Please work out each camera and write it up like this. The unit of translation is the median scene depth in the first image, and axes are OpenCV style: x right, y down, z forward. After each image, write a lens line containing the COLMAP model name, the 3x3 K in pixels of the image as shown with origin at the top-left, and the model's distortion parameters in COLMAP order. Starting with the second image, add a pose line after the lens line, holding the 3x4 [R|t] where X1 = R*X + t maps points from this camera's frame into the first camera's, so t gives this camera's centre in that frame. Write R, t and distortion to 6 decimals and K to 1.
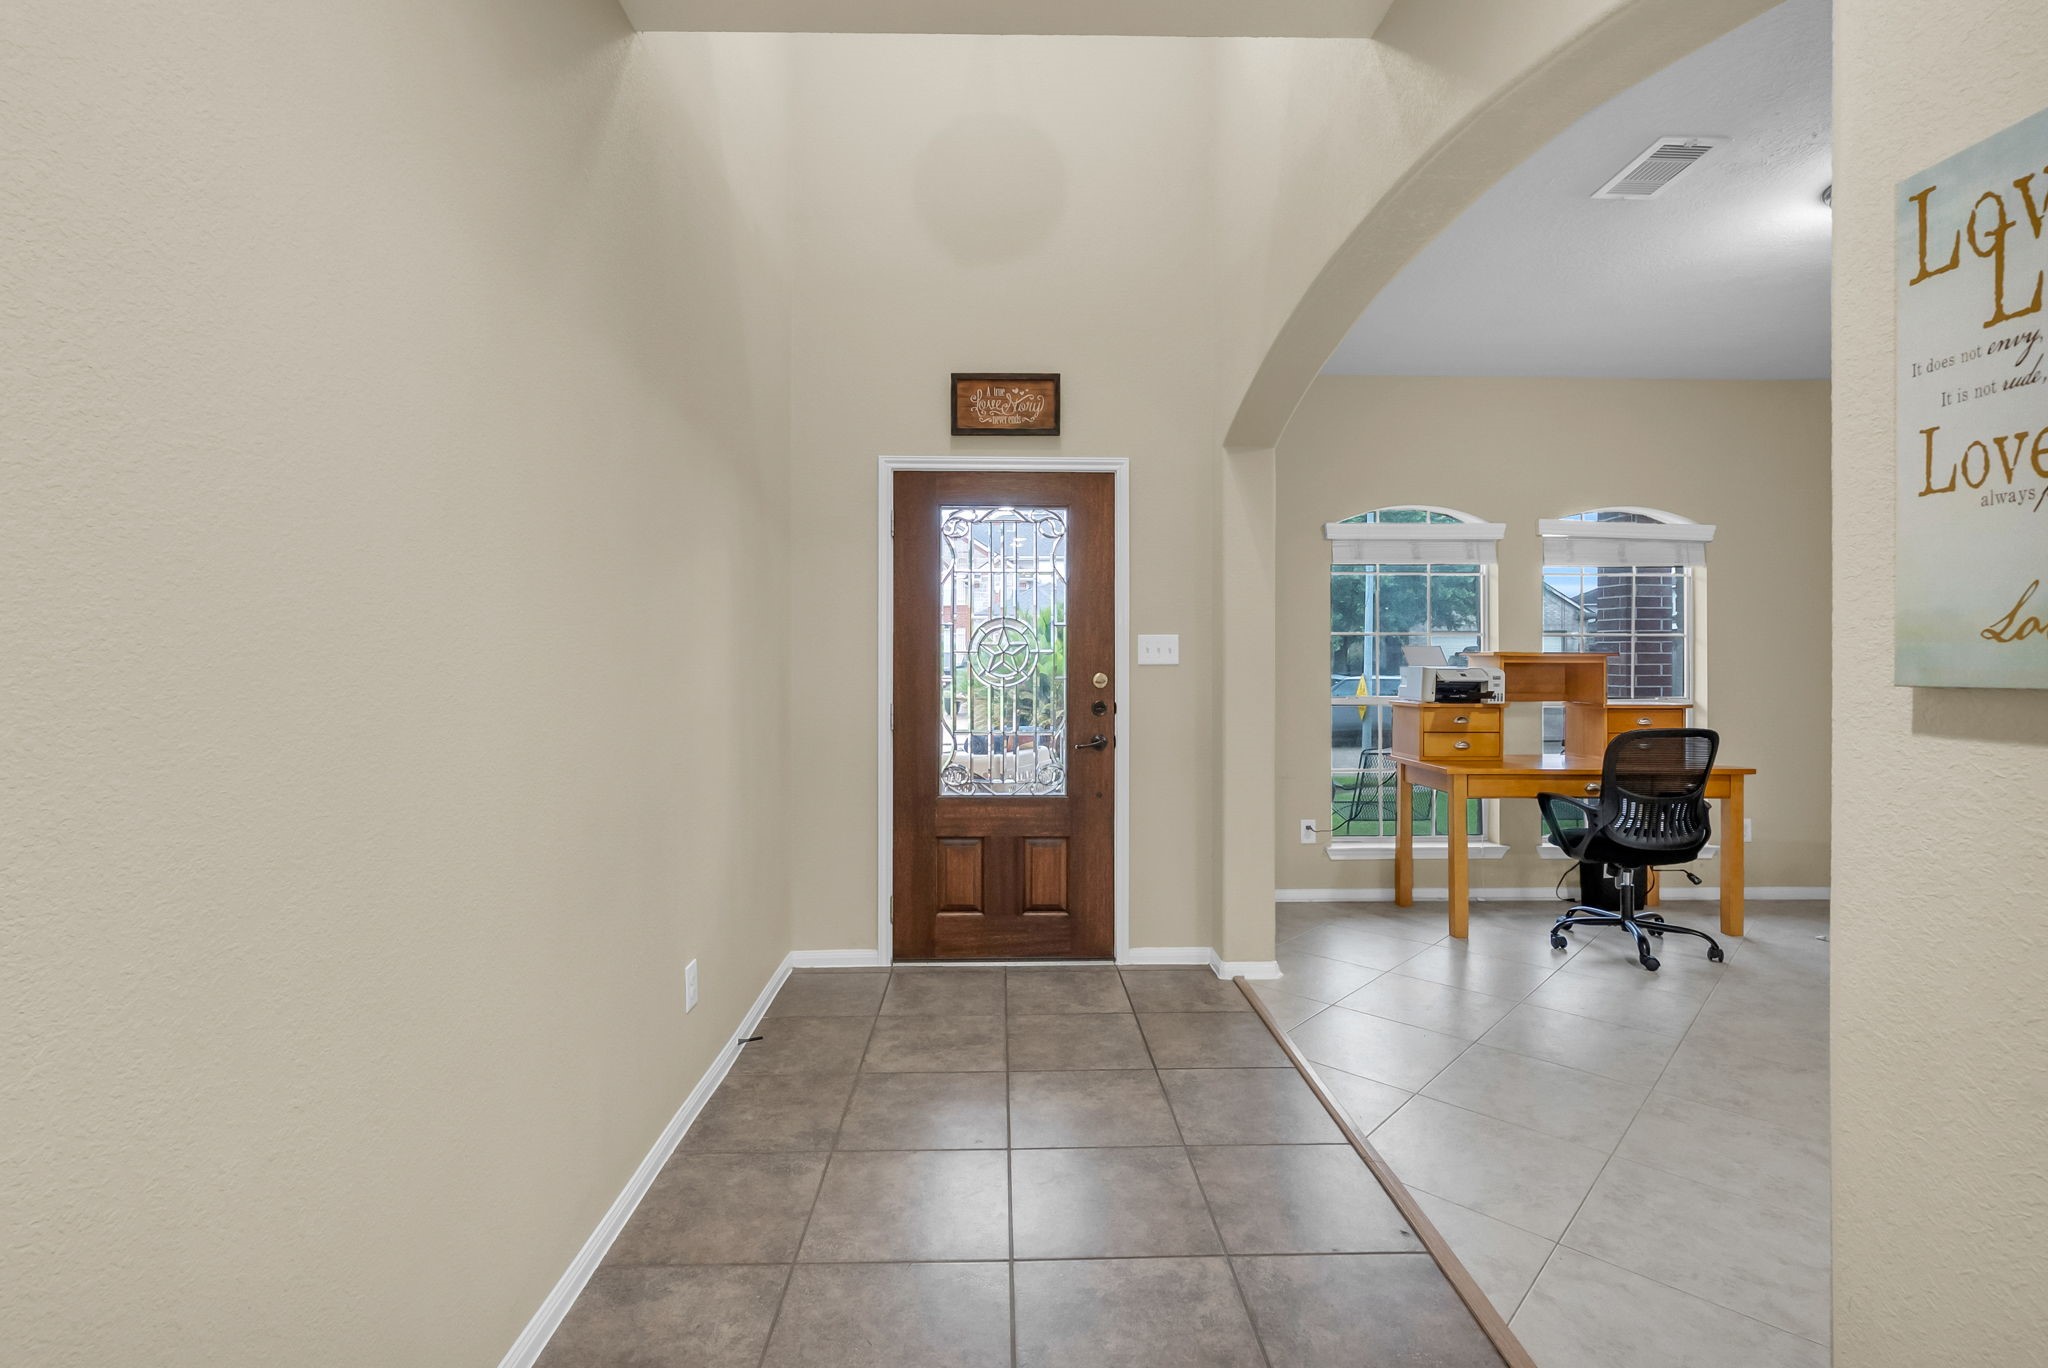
lens RADIAL K [[980.4, 0, 1033.4], [0, 980.4, 656.5], [0, 0, 1]] dist [-0.006113, 0.000530]
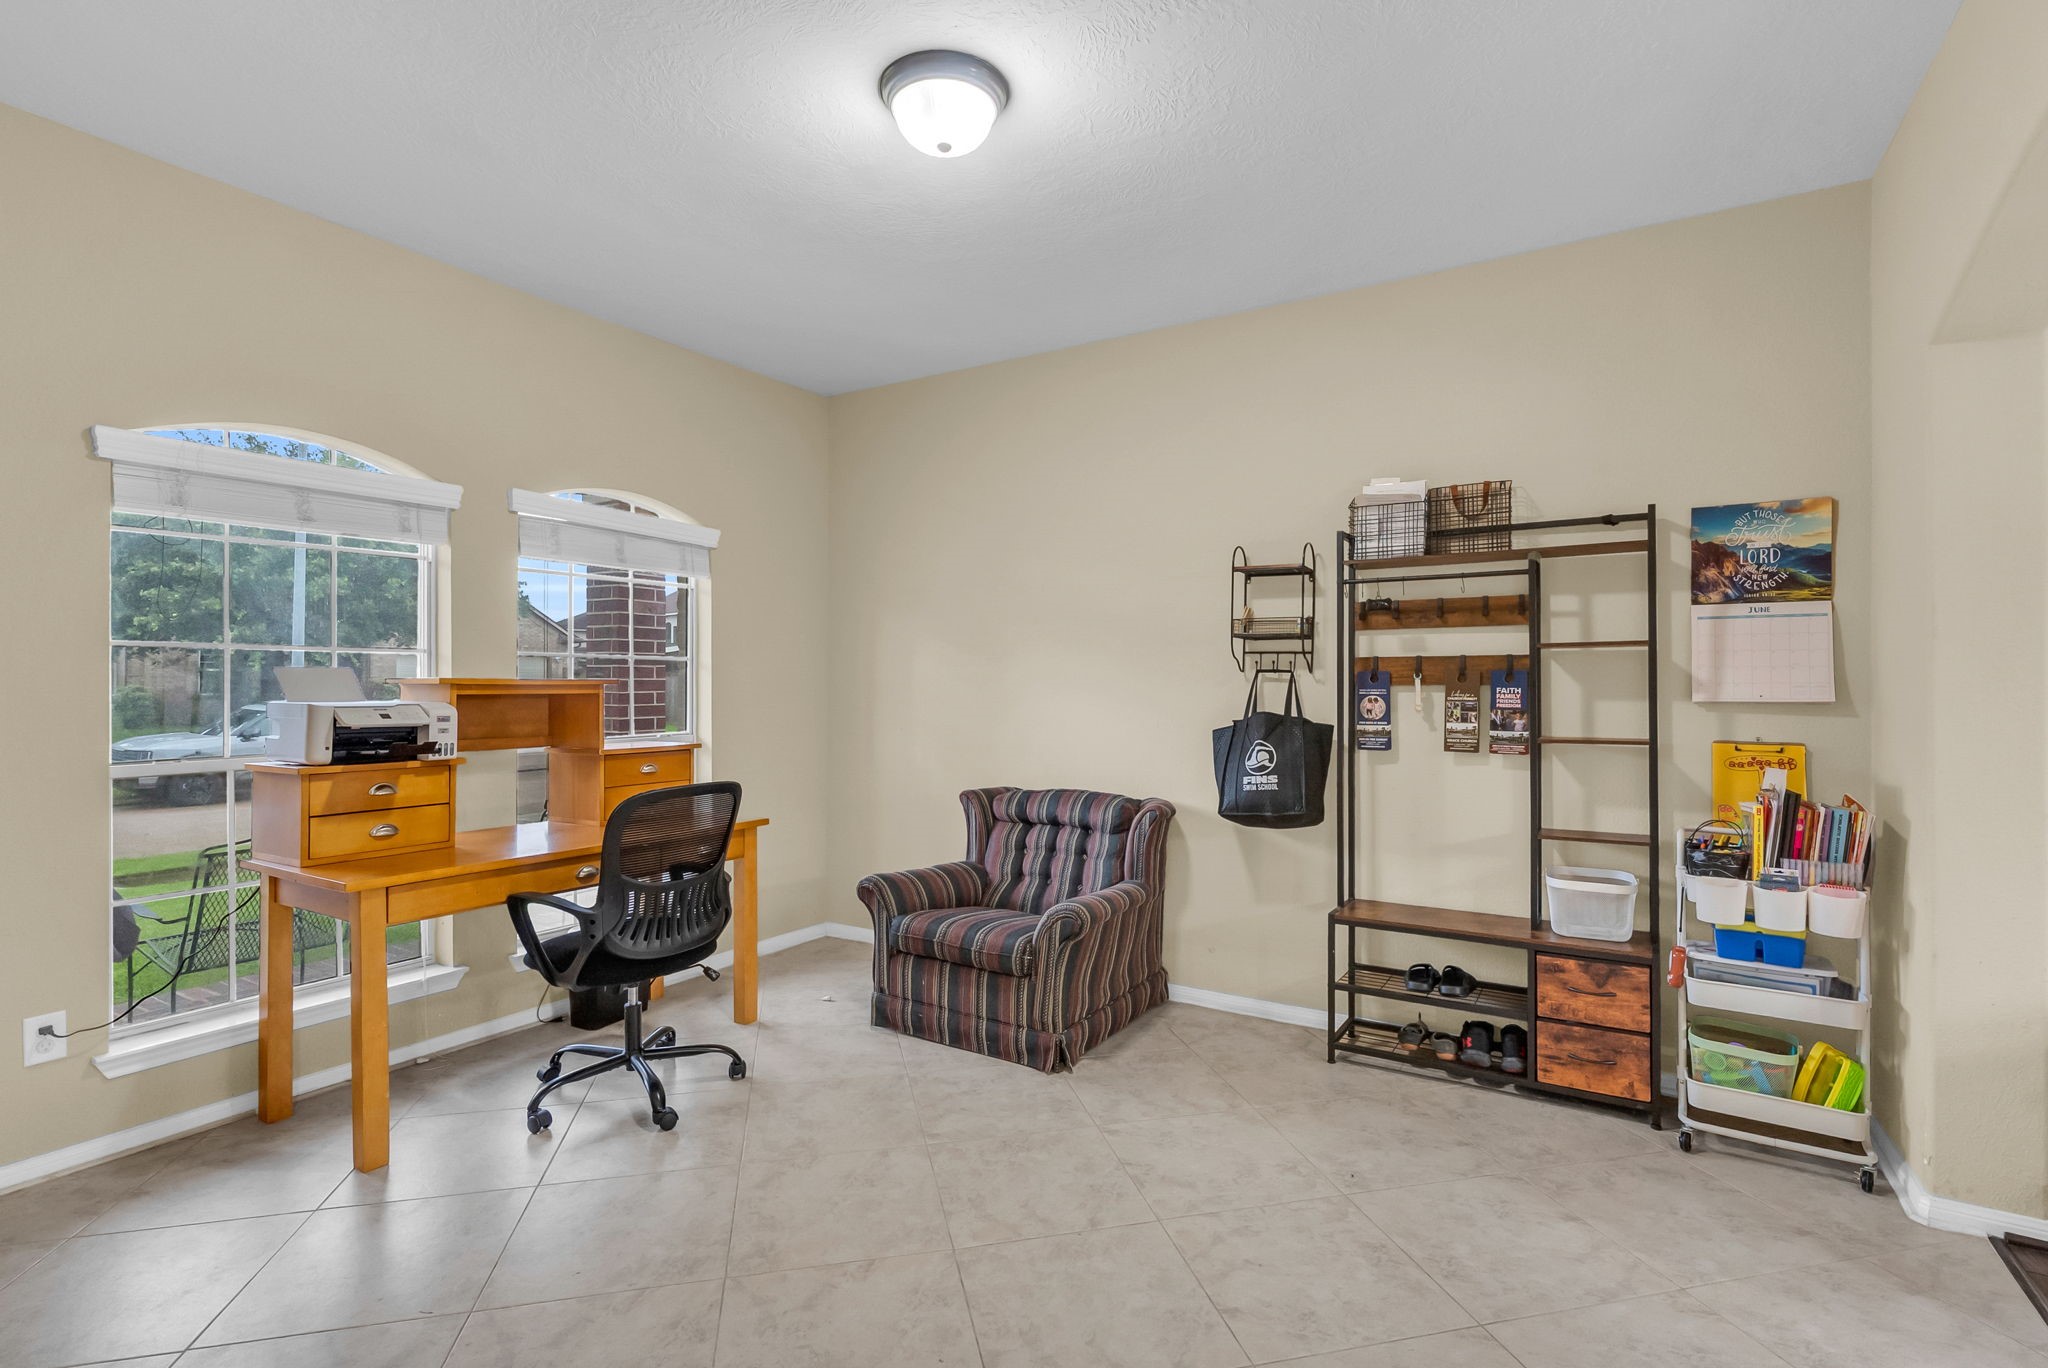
lens RADIAL K [[935.6, 0, 988.2], [0, 935.6, 687.7], [0, 0, 1]] dist [-0.001339, 0.000532]
pose [[0.592465, -0.004118, 0.805586, 0.193050], [-0.003755, 0.999962, 0.007873, -0.004607], [-0.805587, -0.007690, 0.592427, 0.354555]]
